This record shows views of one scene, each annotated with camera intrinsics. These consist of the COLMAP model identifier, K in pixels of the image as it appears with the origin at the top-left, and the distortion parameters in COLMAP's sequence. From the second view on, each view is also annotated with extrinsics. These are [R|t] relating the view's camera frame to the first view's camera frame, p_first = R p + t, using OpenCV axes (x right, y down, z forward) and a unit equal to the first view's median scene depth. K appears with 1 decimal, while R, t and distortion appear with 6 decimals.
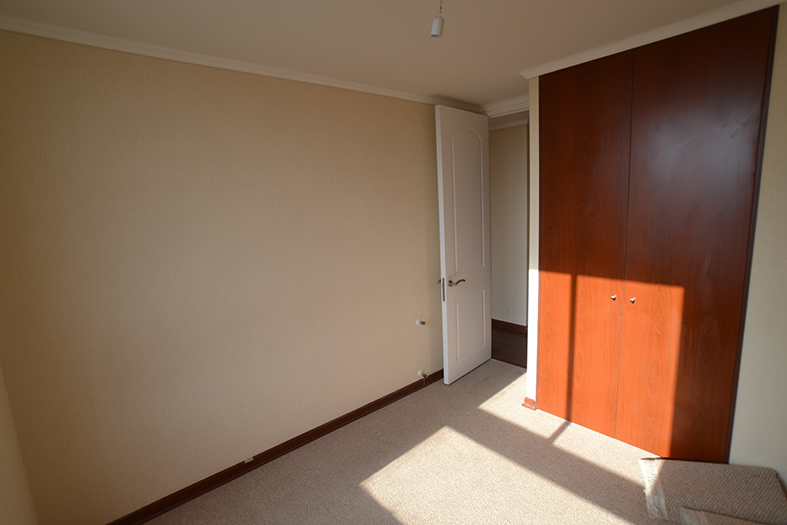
lens RADIAL K [[381.9, 0, 390.8], [0, 381.9, 263.5], [0, 0, 1]] dist [-0.071385, 0.032228]
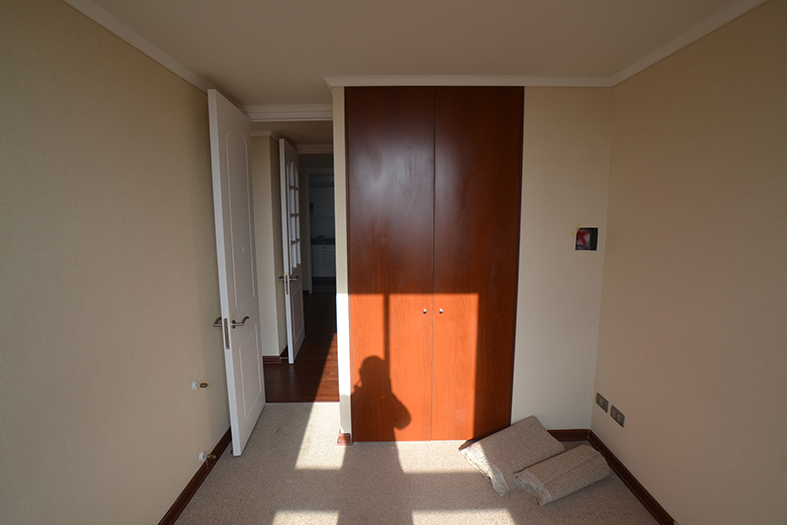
lens RADIAL K [[381.9, 0, 390.8], [0, 381.9, 263.5], [0, 0, 1]] dist [-0.071385, 0.032228]
pose [[0.648378, -0.057537, 0.759142, -0.271726], [0.096607, 0.995297, -0.007077, -0.043683], [-0.755165, 0.077927, 0.650887, 0.335675]]
